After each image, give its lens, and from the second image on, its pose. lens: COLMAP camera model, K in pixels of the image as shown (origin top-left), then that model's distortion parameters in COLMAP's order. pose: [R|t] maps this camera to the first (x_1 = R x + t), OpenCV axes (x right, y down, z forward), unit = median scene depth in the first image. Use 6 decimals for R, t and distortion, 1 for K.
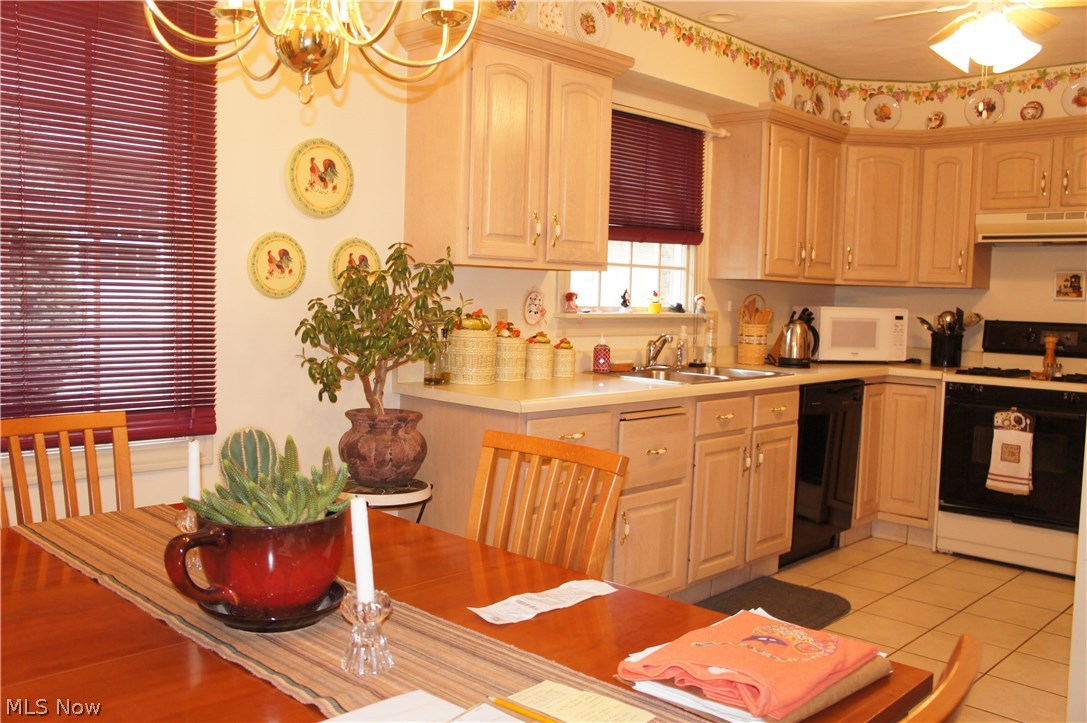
lens RADIAL K [[952.6, 0, 543.5], [0, 952.6, 361.5], [0, 0, 1]] dist [-0.146204, 0.170223]
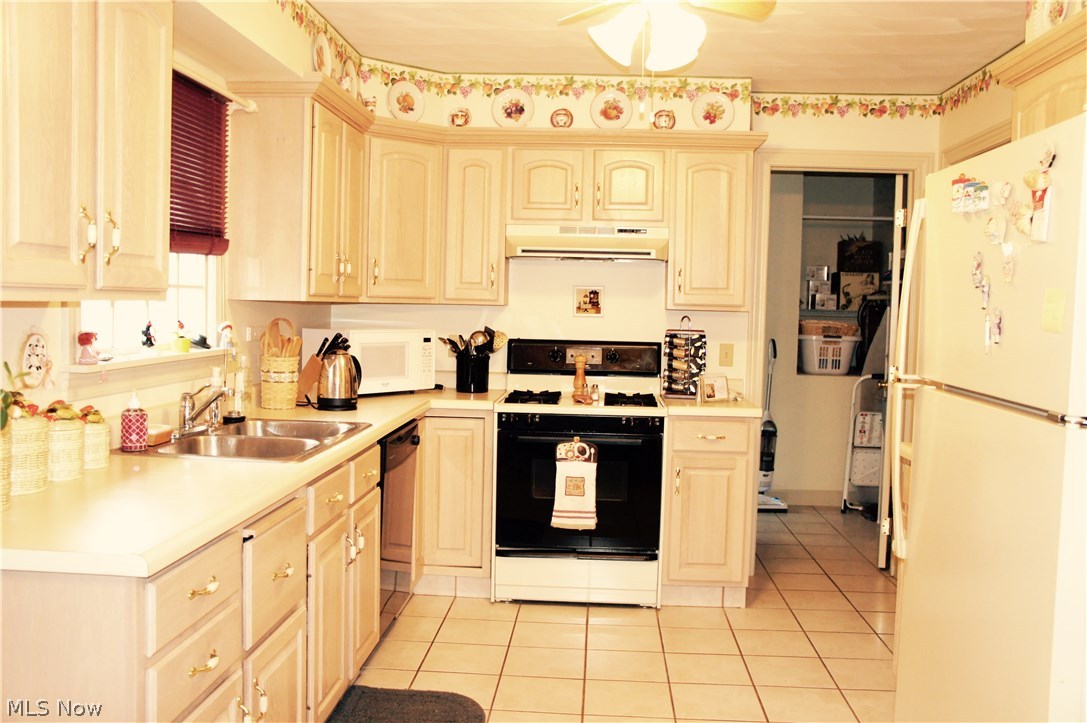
lens RADIAL K [[952.6, 0, 543.5], [0, 952.6, 361.5], [0, 0, 1]] dist [-0.146204, 0.170223]
pose [[0.765812, -0.046793, 0.641360, -0.113611], [0.043328, 0.998837, 0.021139, -0.043665], [-0.641603, 0.011601, 0.766949, 0.271779]]
